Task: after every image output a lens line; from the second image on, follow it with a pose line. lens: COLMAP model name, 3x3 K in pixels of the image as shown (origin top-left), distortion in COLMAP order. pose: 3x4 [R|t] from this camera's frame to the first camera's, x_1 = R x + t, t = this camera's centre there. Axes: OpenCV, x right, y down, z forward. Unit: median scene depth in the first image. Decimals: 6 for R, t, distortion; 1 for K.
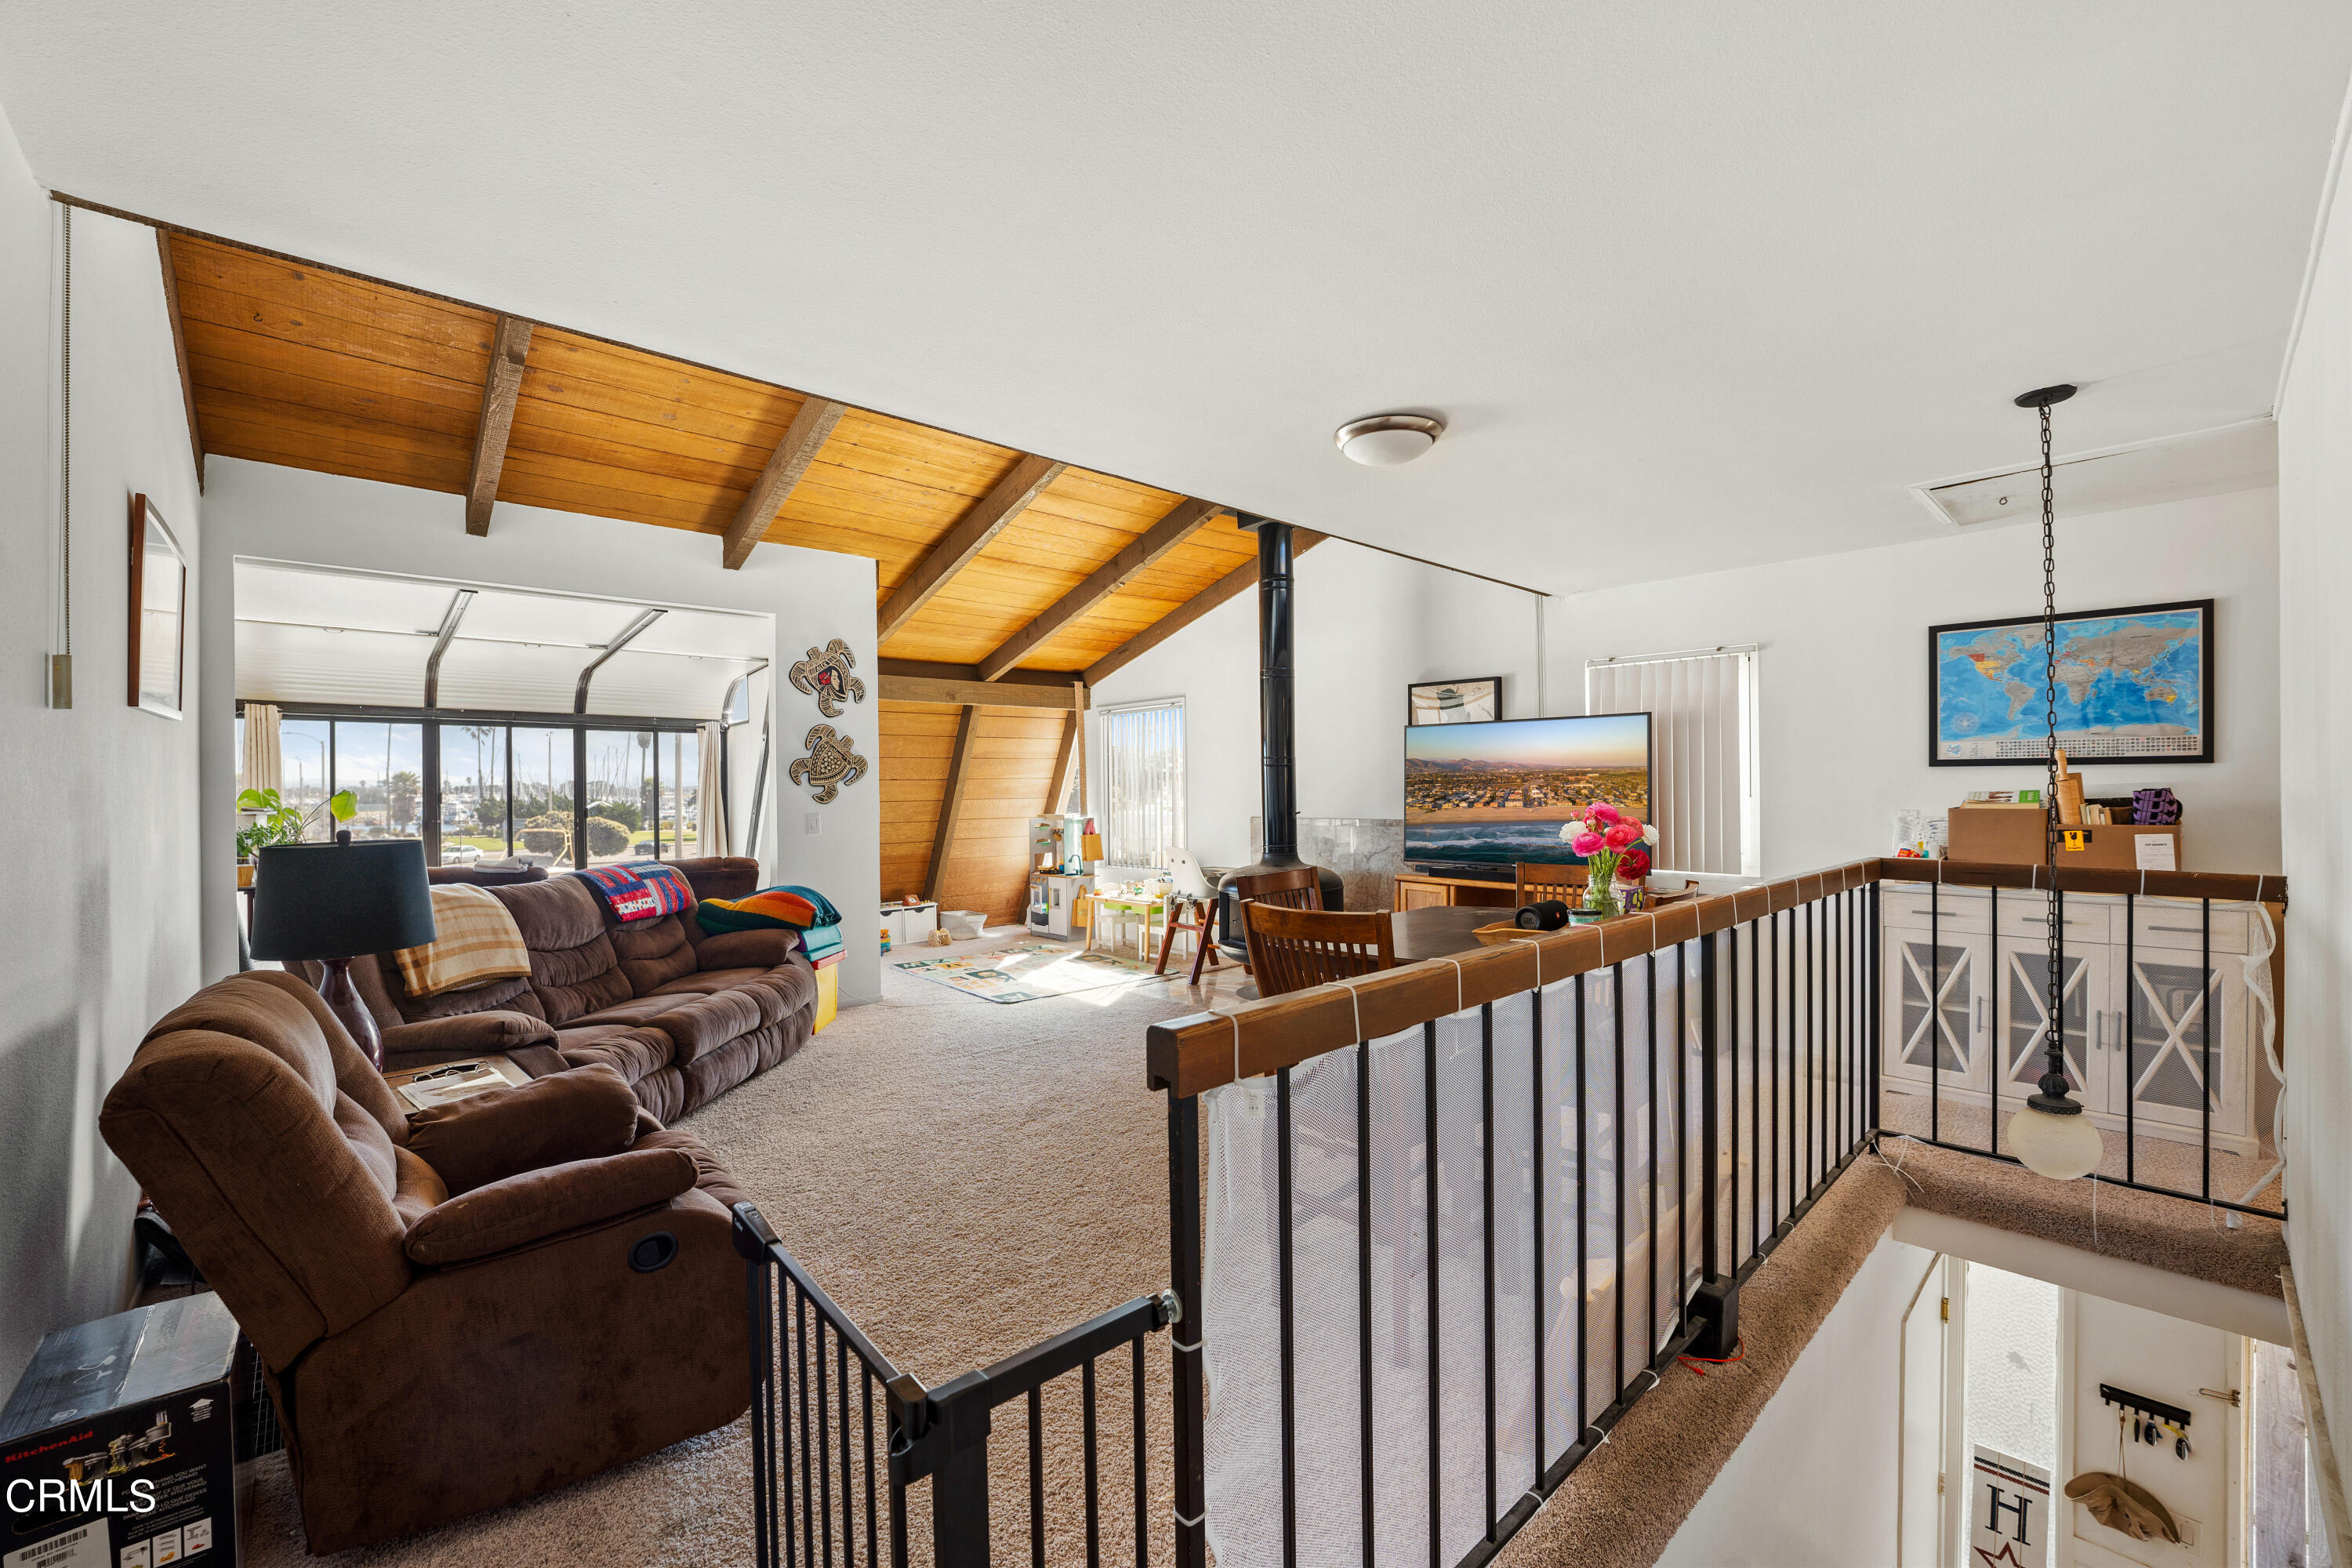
lens RADIAL K [[937.6, 0, 1162.4], [0, 937.6, 794.5], [0, 0, 1]] dist [-0.001806, -0.000048]
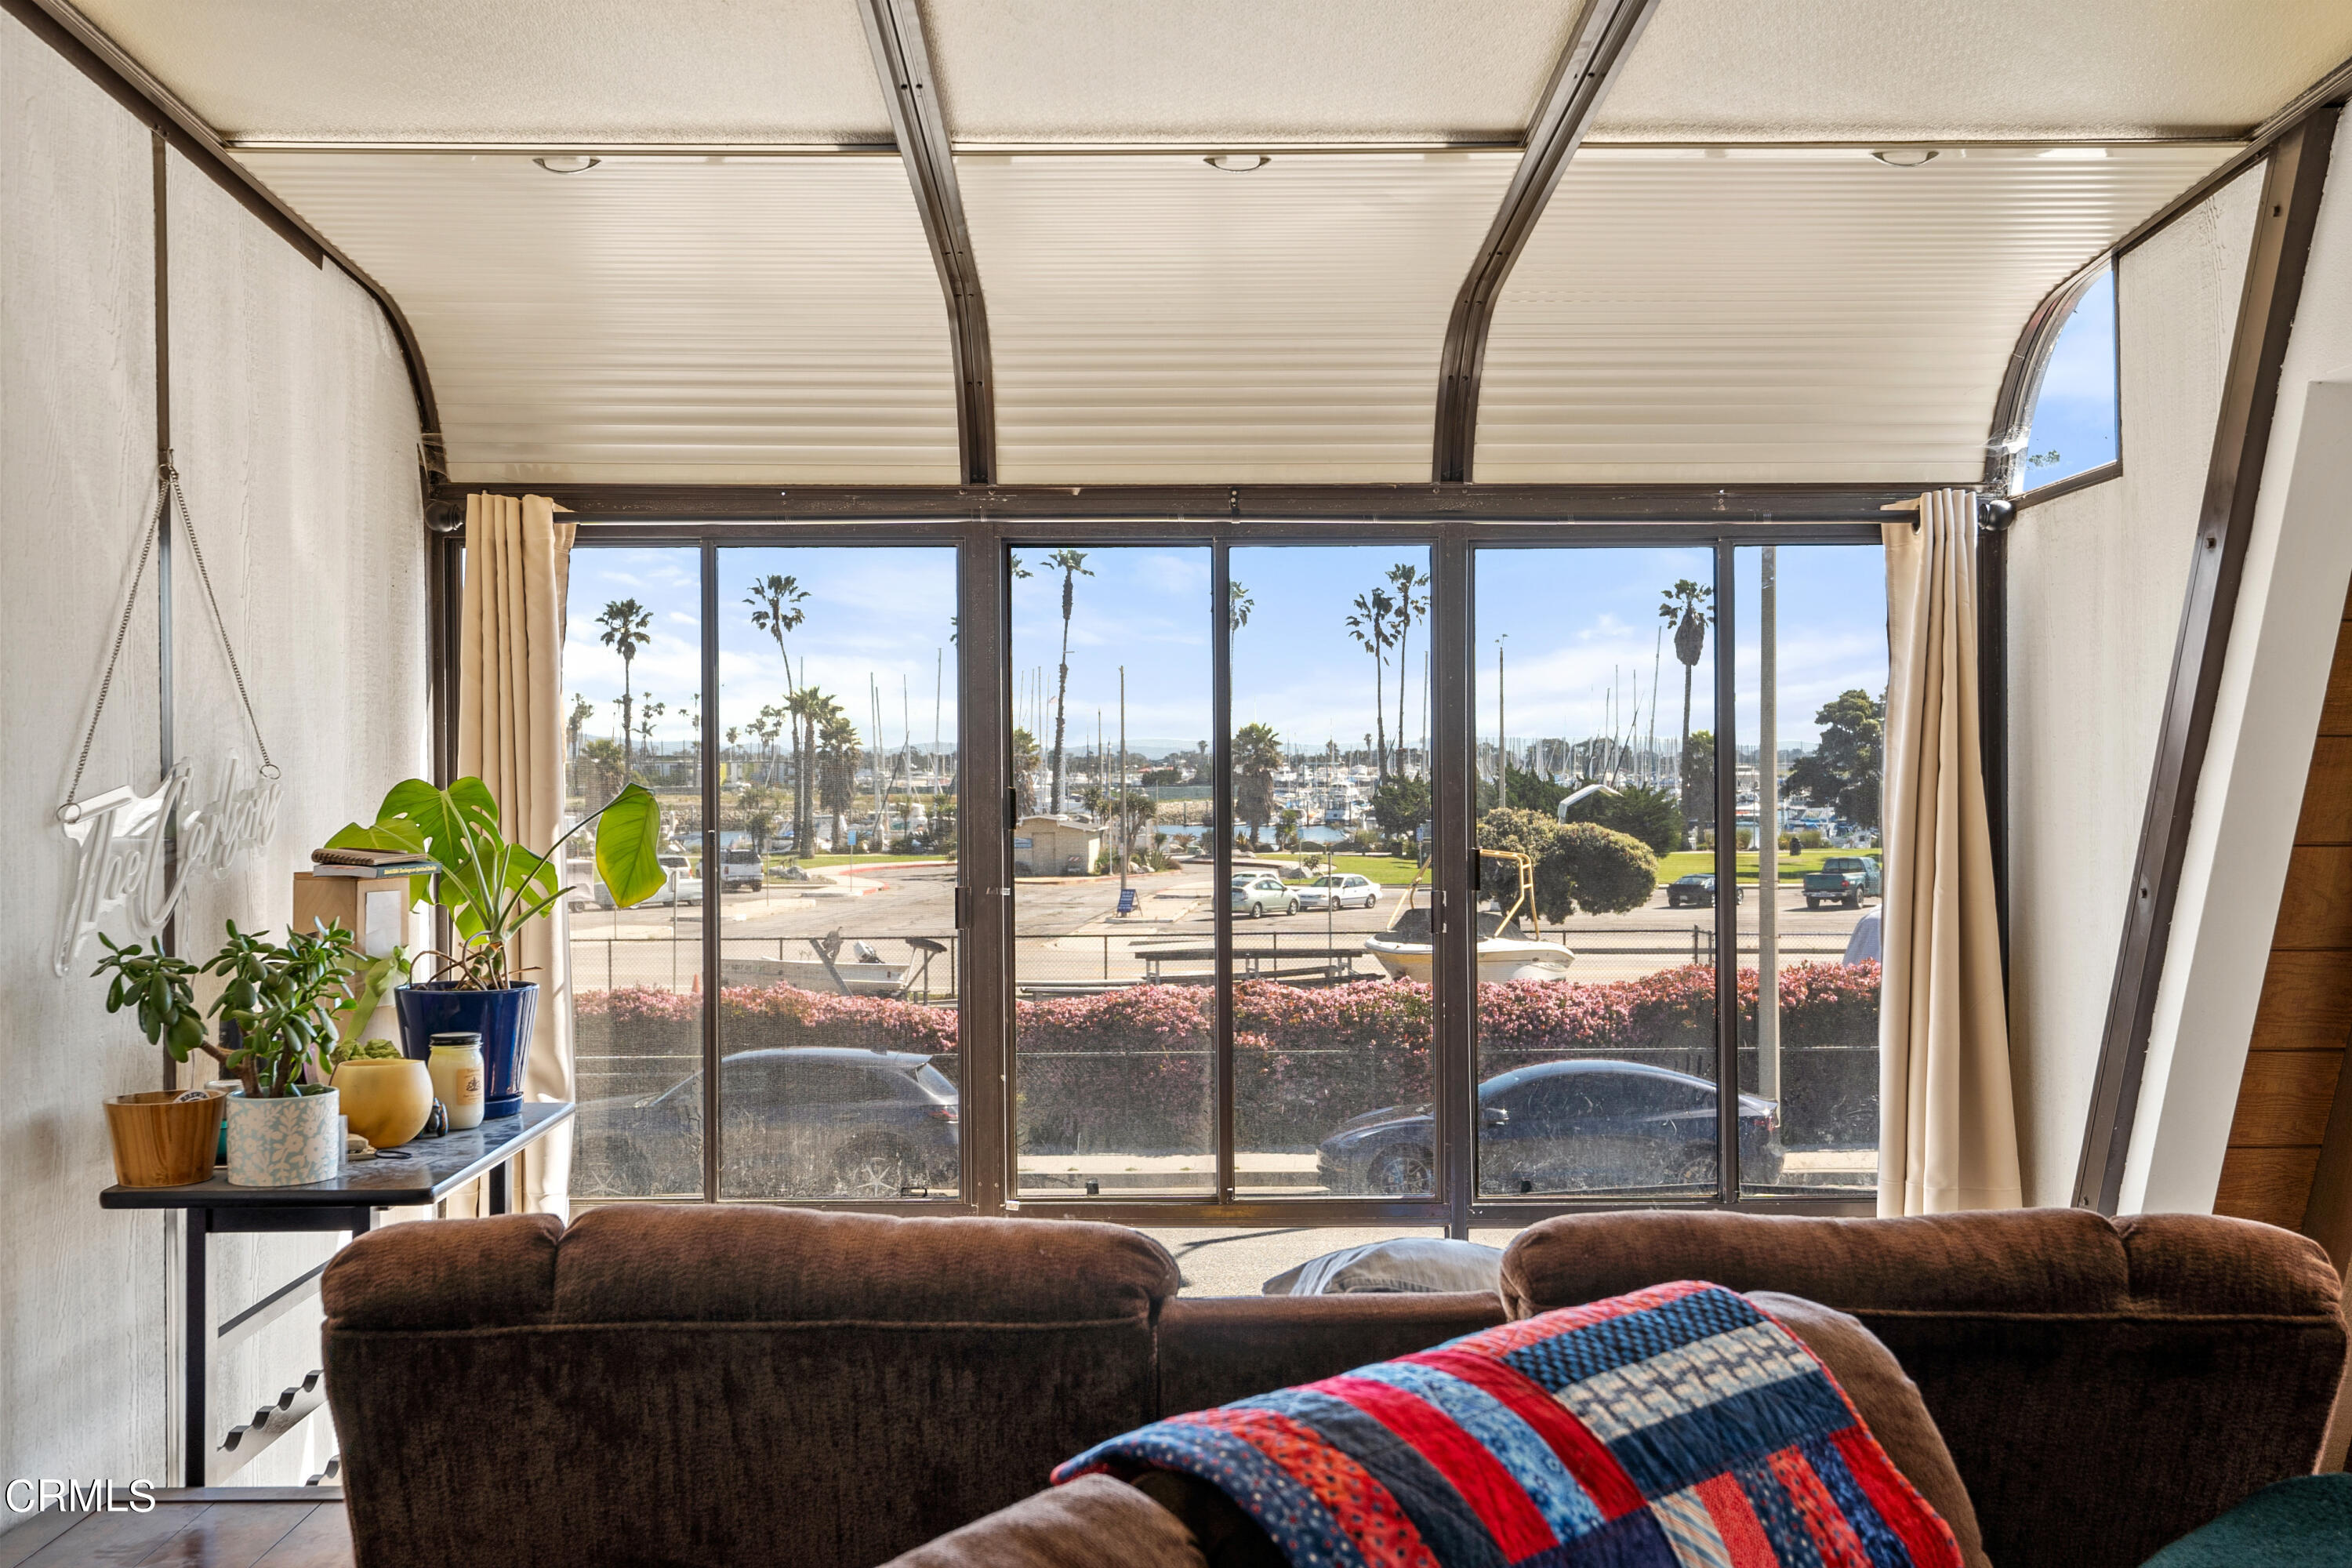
lens RADIAL K [[2289.3, 0, 1173.3], [0, 2289.3, 780.6], [0, 0, 1]] dist [0.004989, 0.000000]
pose [[0.747789, 0.007678, -0.663892, -0.249834], [-0.004087, 0.999967, 0.006961, -0.009377], [0.663924, -0.002492, 0.747796, 0.455891]]
